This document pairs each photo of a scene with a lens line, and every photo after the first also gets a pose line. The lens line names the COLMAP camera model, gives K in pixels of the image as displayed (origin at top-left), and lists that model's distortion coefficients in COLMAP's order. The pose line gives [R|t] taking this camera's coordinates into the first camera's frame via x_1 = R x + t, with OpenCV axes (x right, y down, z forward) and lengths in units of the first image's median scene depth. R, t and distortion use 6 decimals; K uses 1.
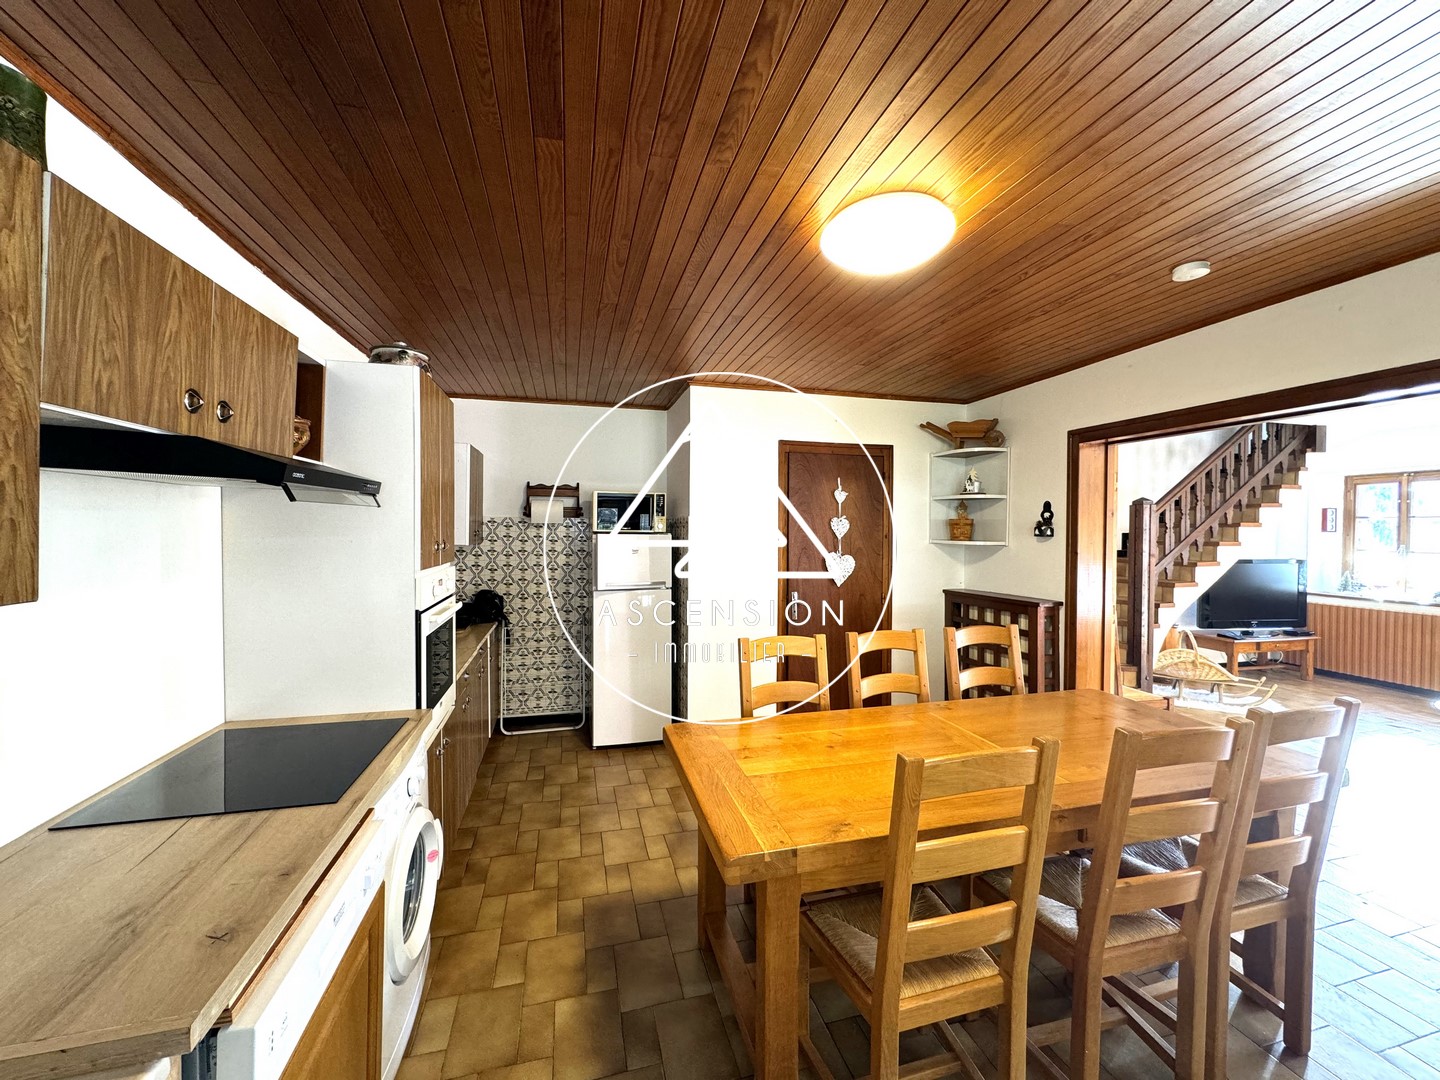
lens RADIAL K [[571.0, 0, 722.1], [0, 571.0, 537.5], [0, 0, 1]] dist [-0.000015, -0.000256]
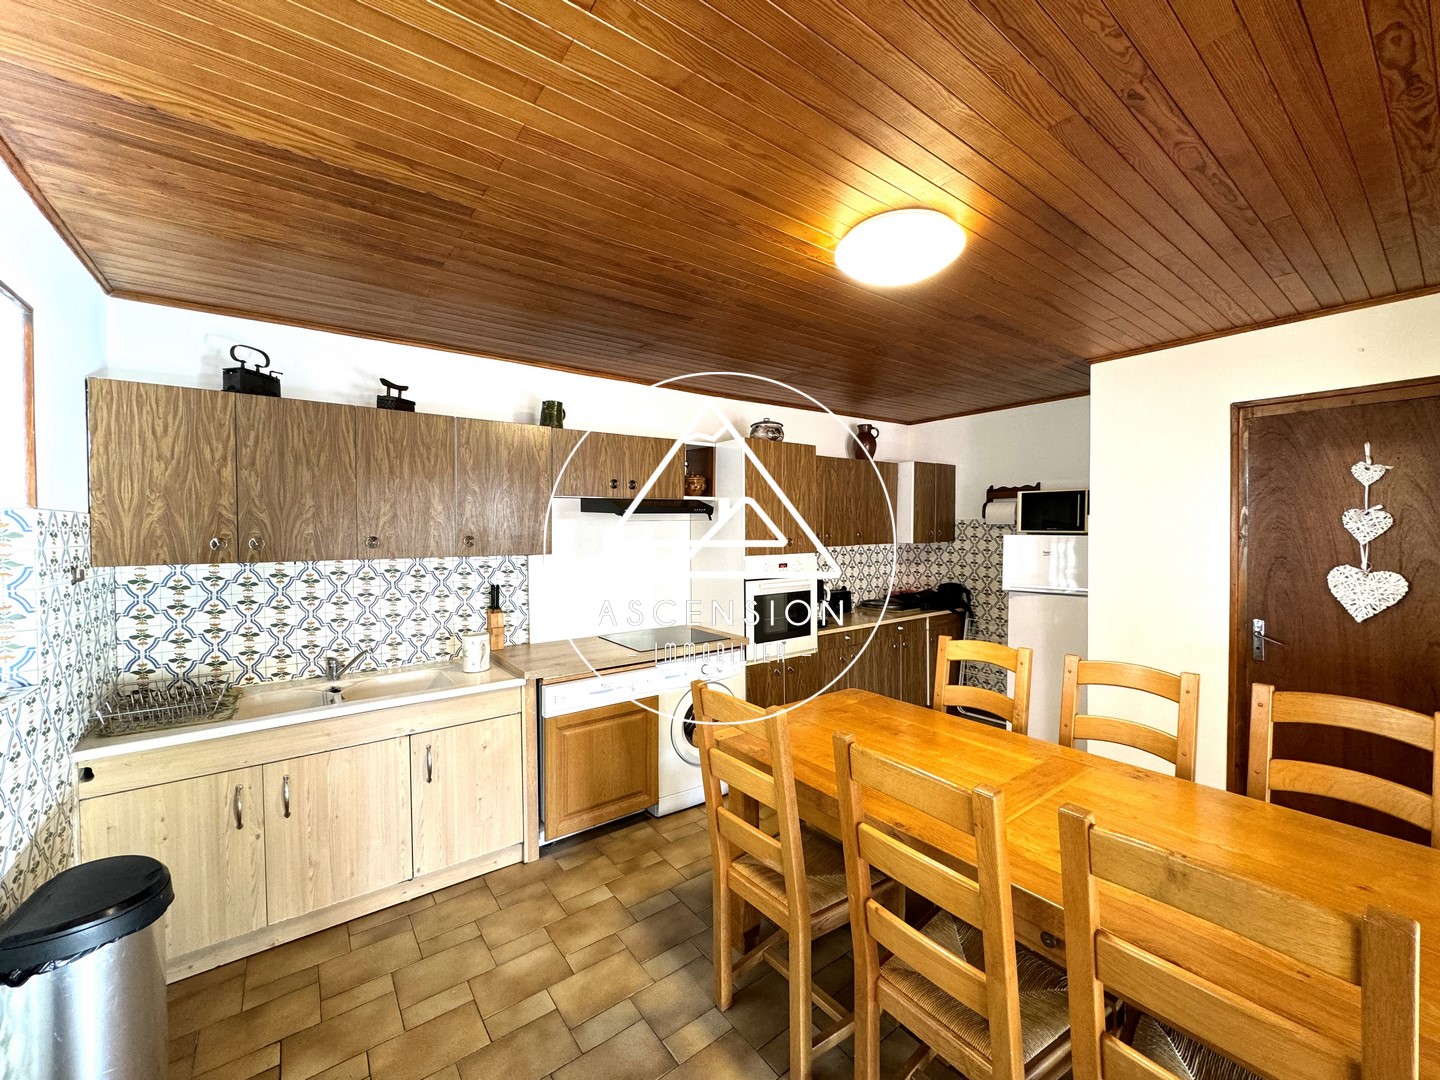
lens RADIAL K [[571.0, 0, 722.1], [0, 571.0, 537.5], [0, 0, 1]] dist [-0.000015, -0.000256]
pose [[0.373114, 0.007026, -0.927759, 1.334899], [-0.007135, 0.999963, 0.004703, -0.005730], [0.927758, 0.004864, 0.373151, 0.377208]]
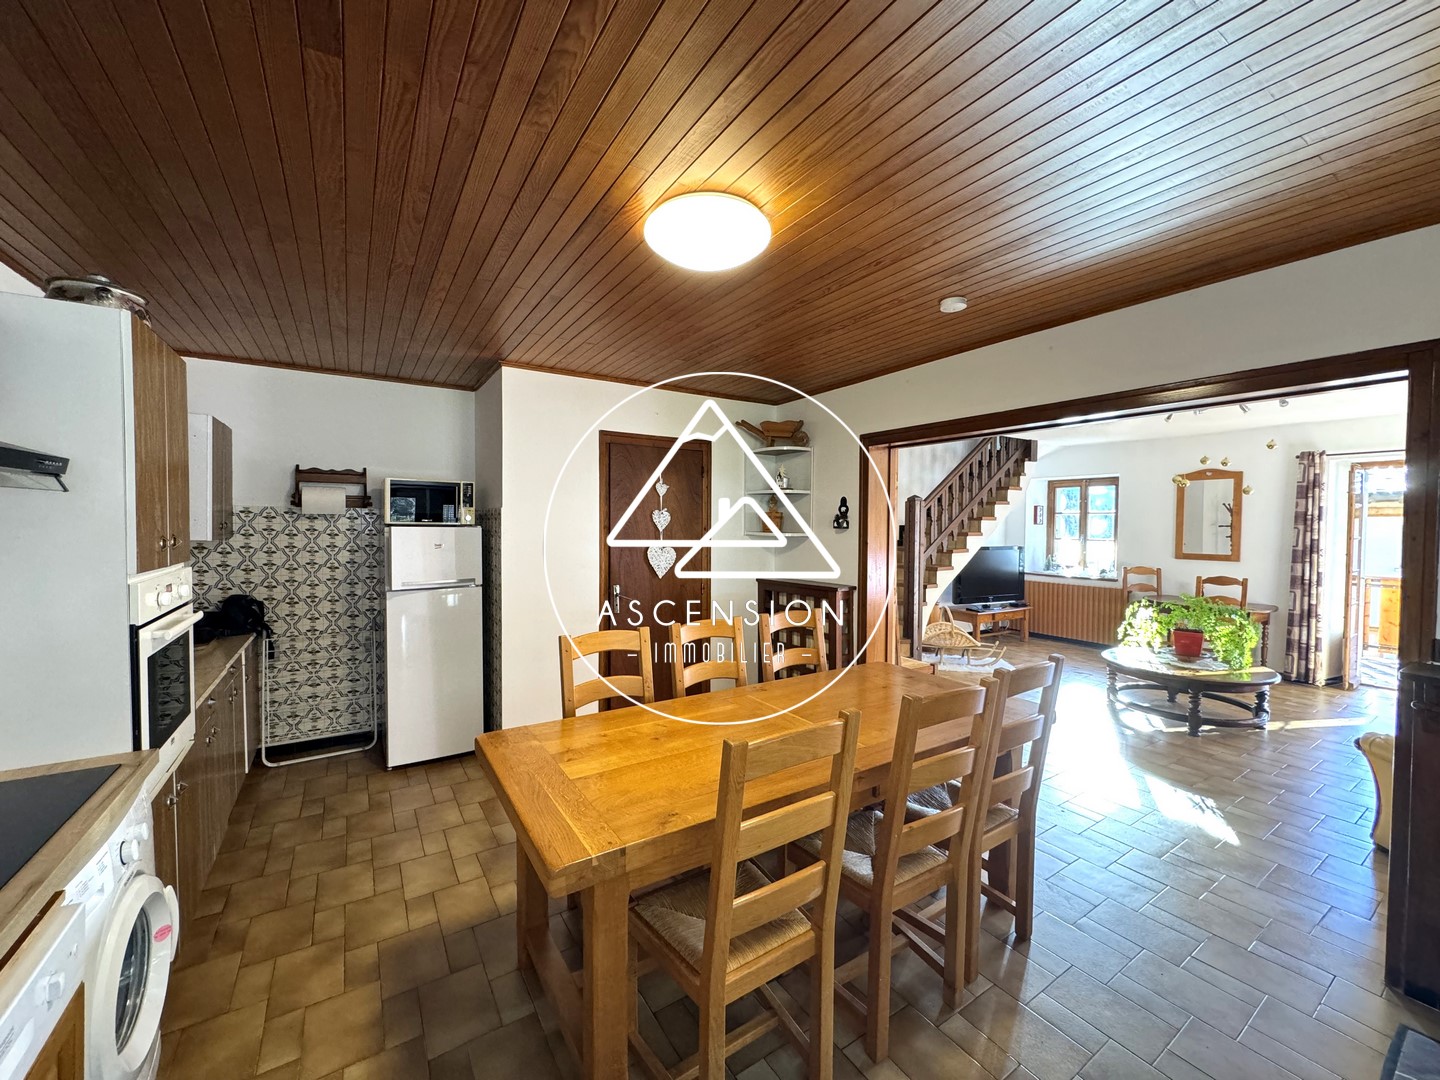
lens RADIAL K [[572.5, 0, 721.5], [0, 572.5, 537.9], [0, 0, 1]] dist [-0.001709, 0.000243]
pose [[0.952285, -0.006971, 0.305131, -0.004193], [0.002730, 0.999894, 0.014325, -0.000193], [-0.305198, -0.012808, 0.952203, 0.009965]]
